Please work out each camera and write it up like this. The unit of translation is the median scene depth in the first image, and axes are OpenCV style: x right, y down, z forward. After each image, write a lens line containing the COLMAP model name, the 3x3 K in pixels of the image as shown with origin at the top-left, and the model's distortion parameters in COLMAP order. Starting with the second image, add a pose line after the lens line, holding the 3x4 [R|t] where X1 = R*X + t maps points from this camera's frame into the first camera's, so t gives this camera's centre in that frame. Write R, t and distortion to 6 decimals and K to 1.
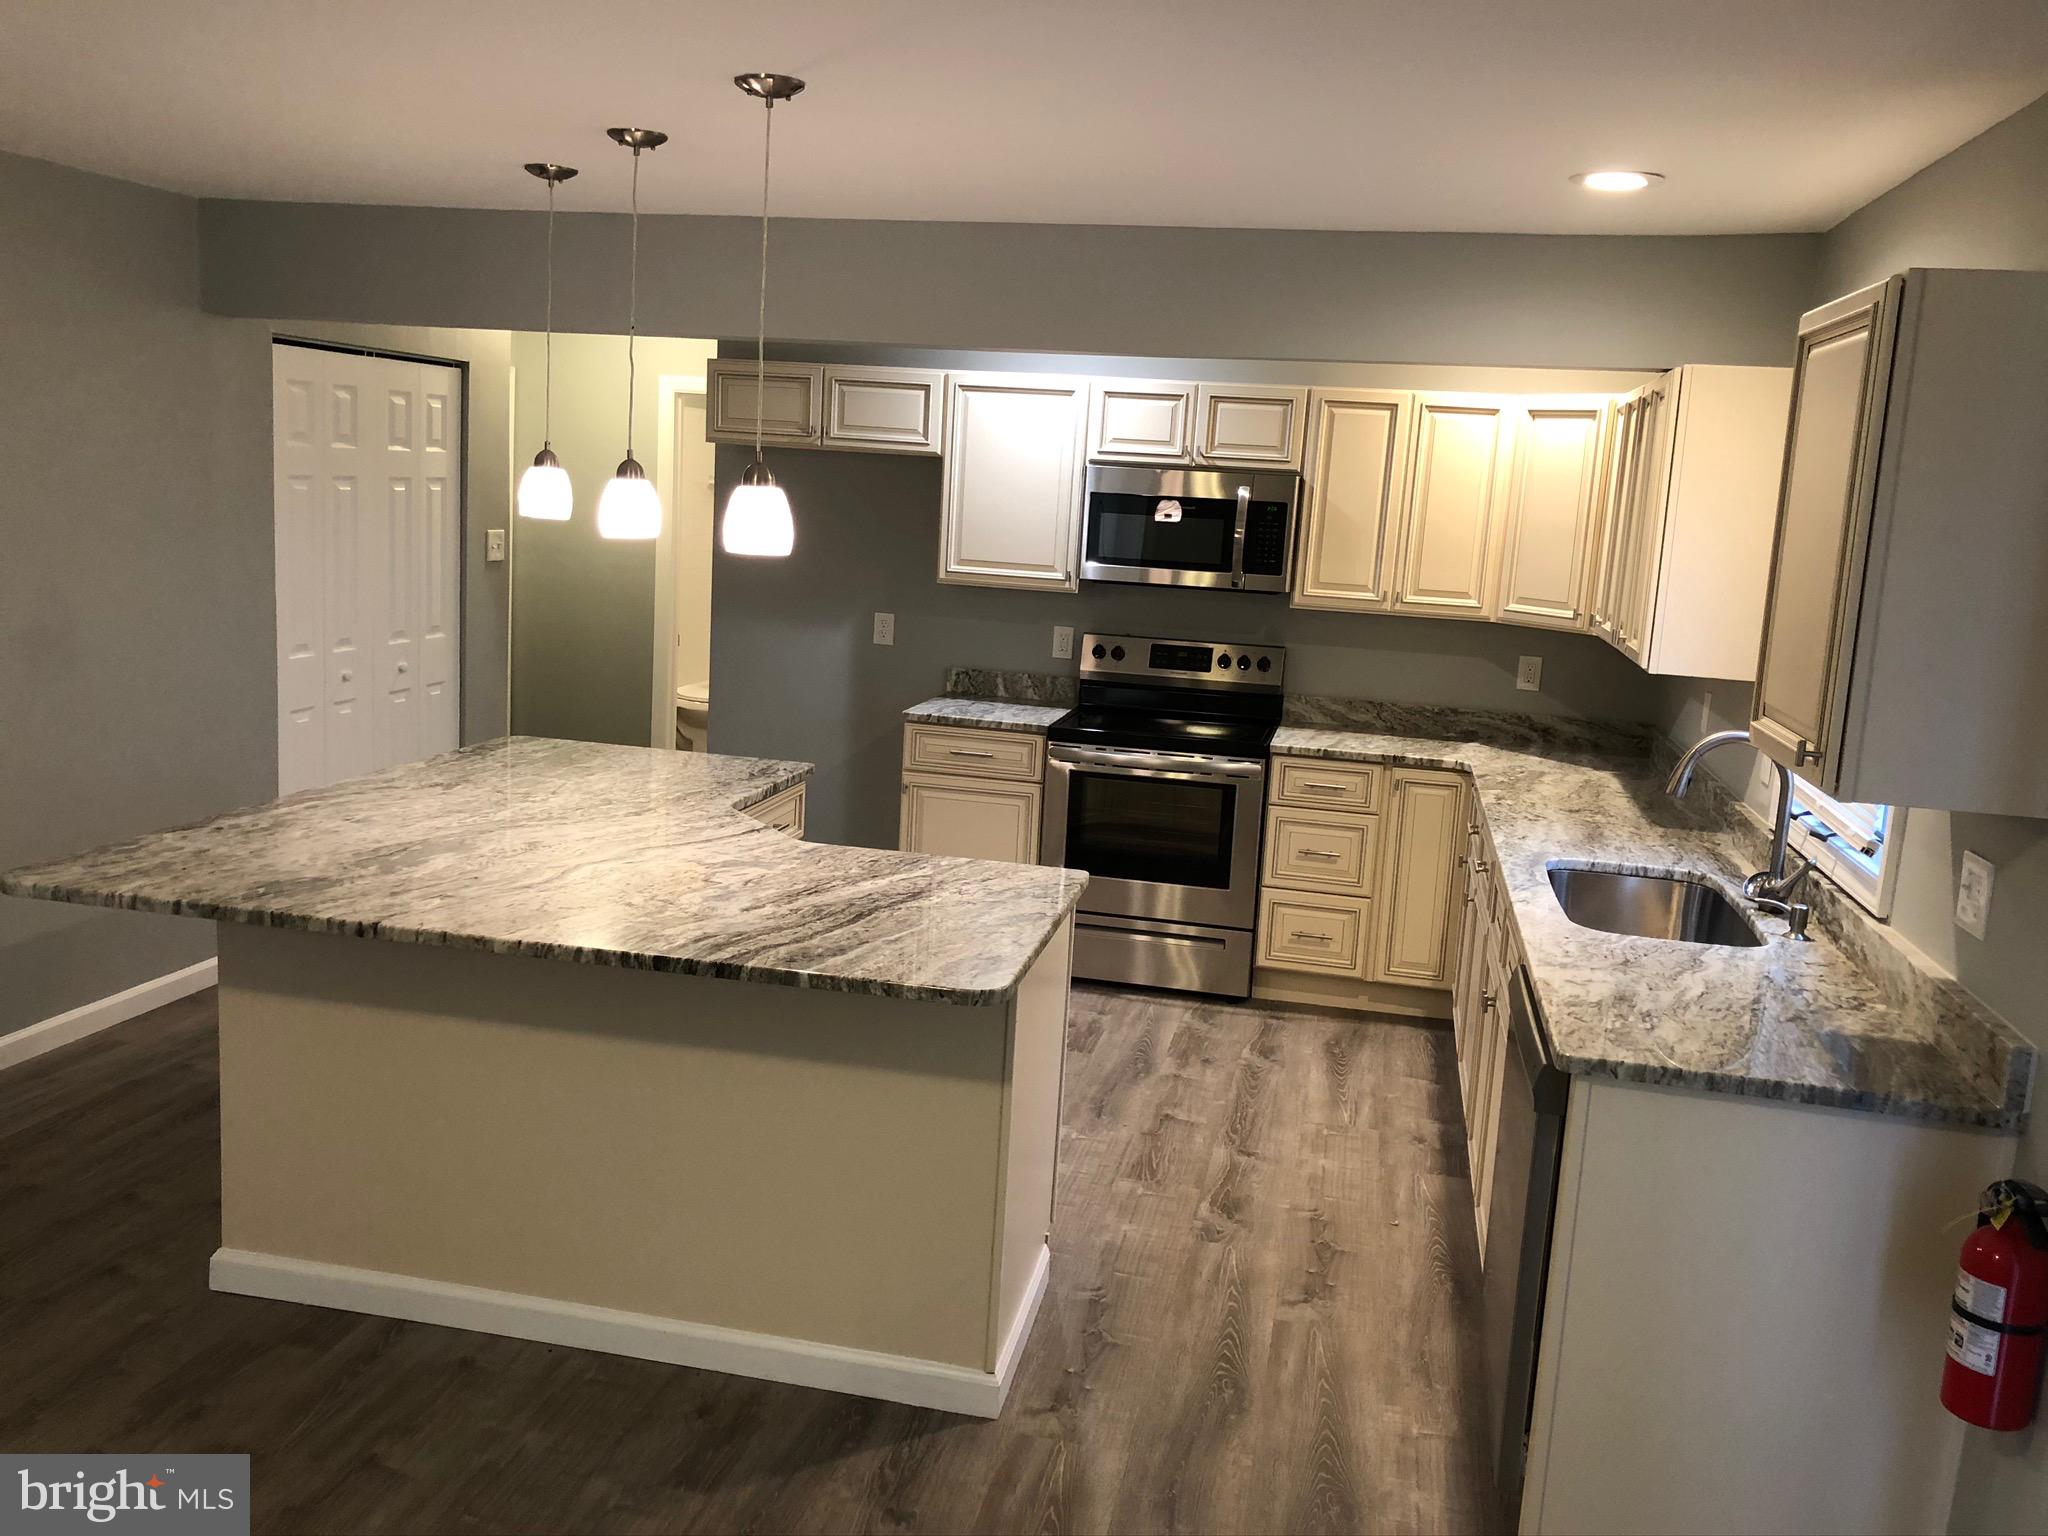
lens RADIAL K [[1688.0, 0, 1014.8], [0, 1688.0, 768.4], [0, 0, 1]] dist [0.042909, -0.056719]
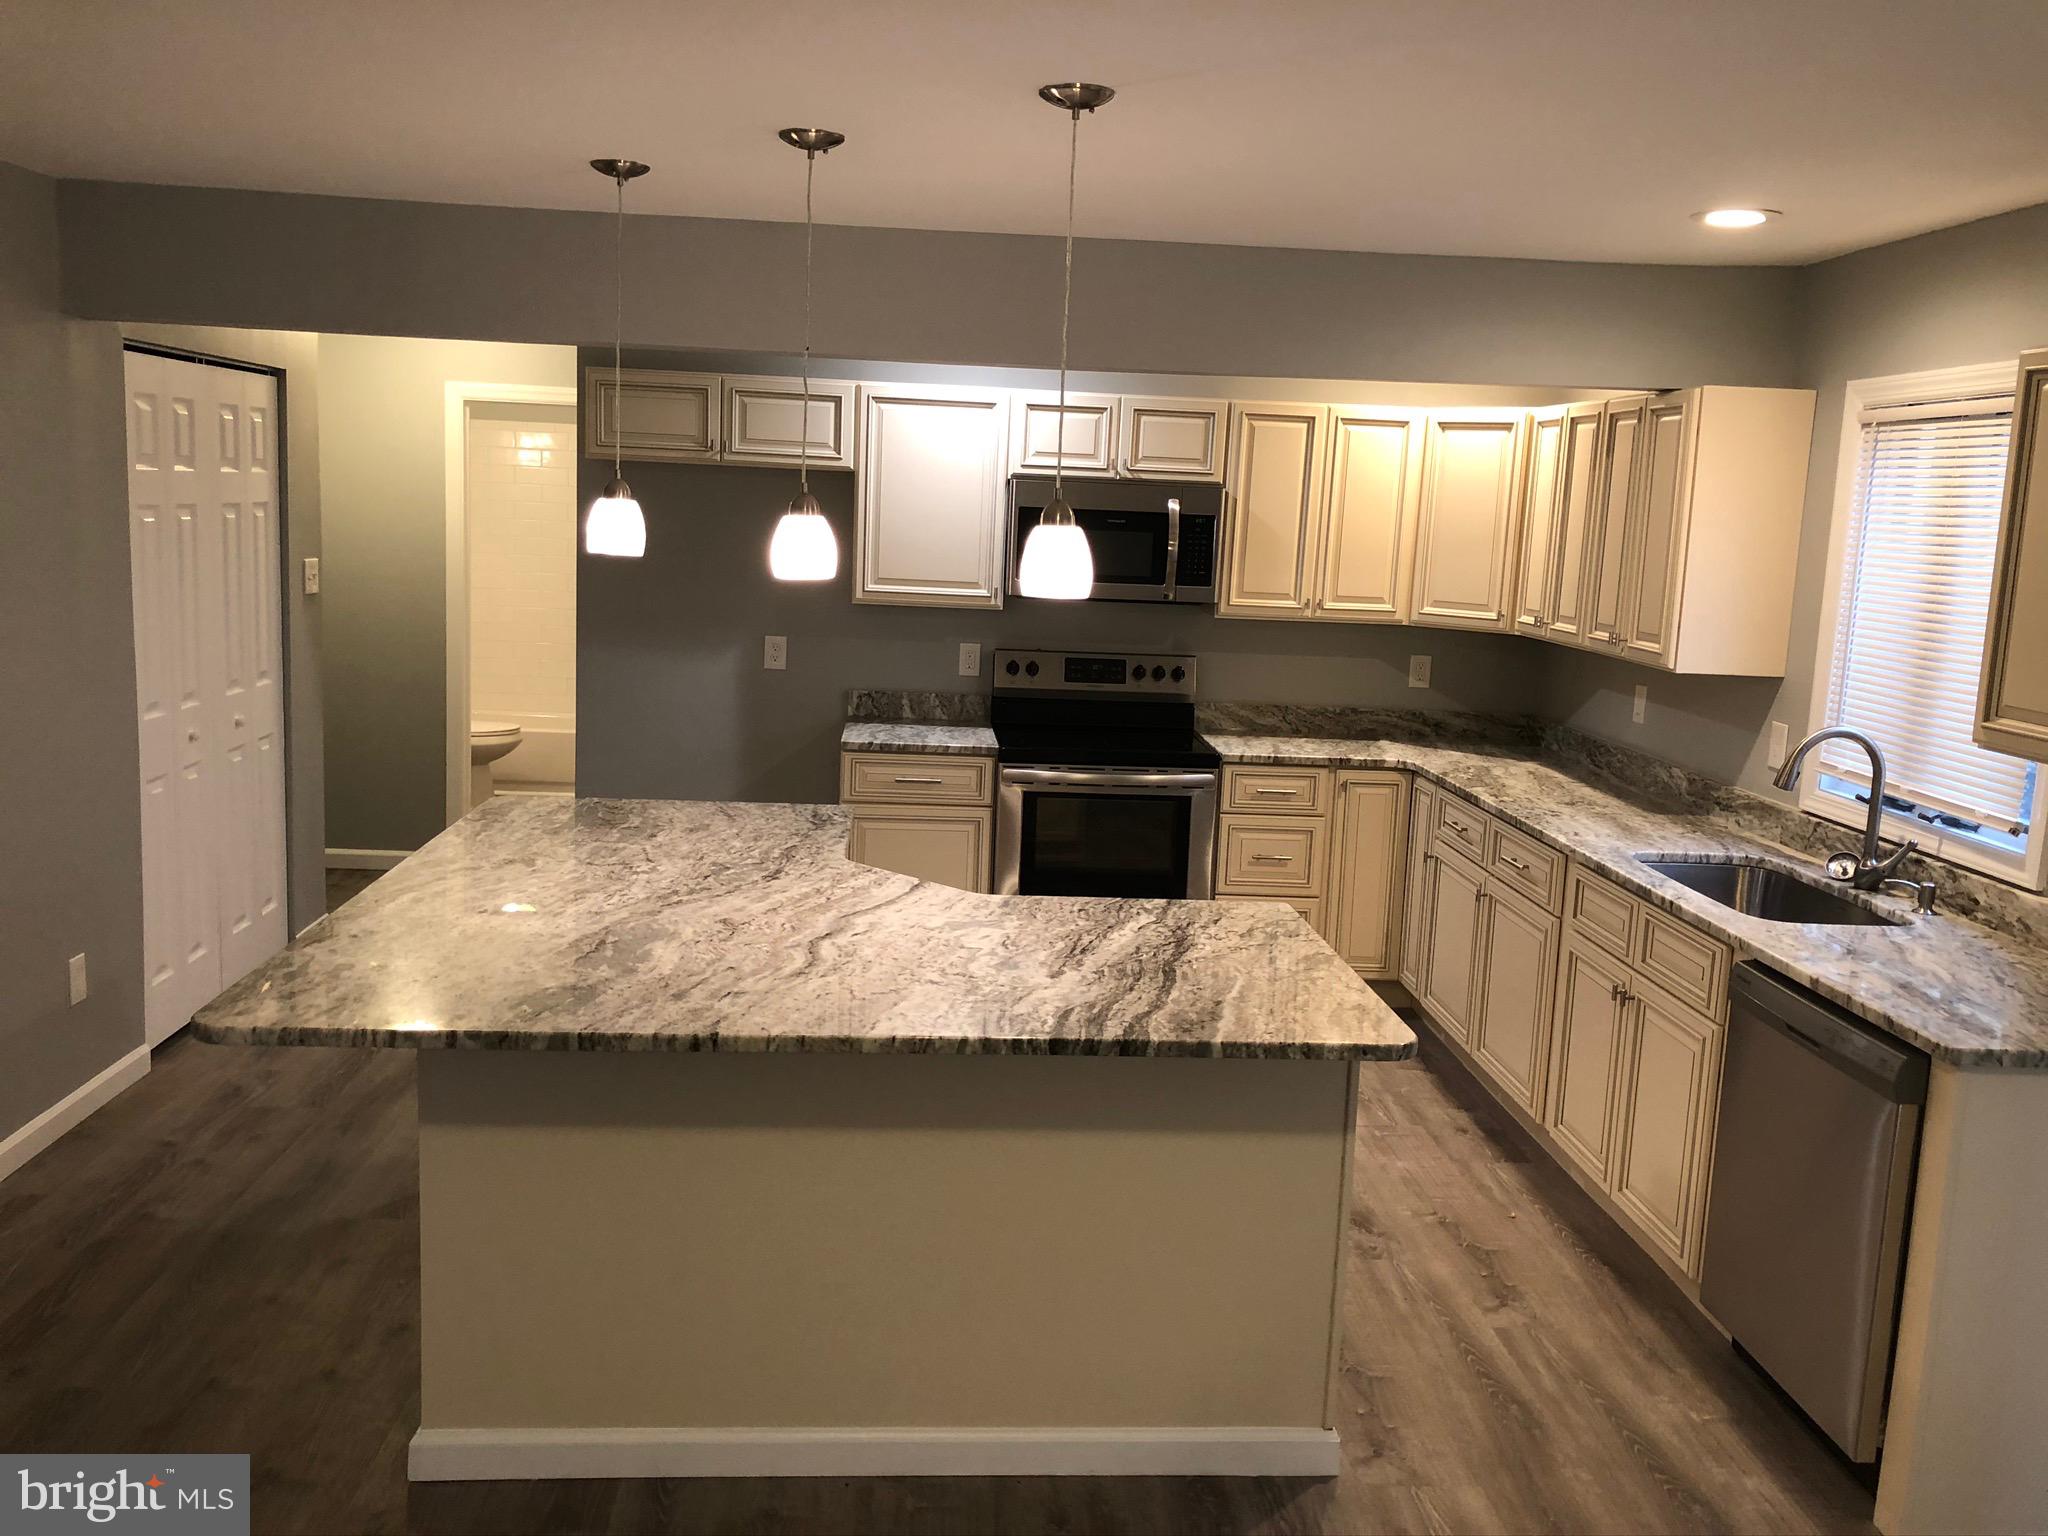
lens RADIAL K [[1688.0, 0, 1020.8], [0, 1688.0, 765.1], [0, 0, 1]] dist [0.042909, -0.056719]
pose [[0.960633, -0.058937, 0.271496, -0.237932], [0.058373, 0.998243, 0.010160, -0.024769], [-0.271618, 0.006088, 0.962386, 0.060241]]
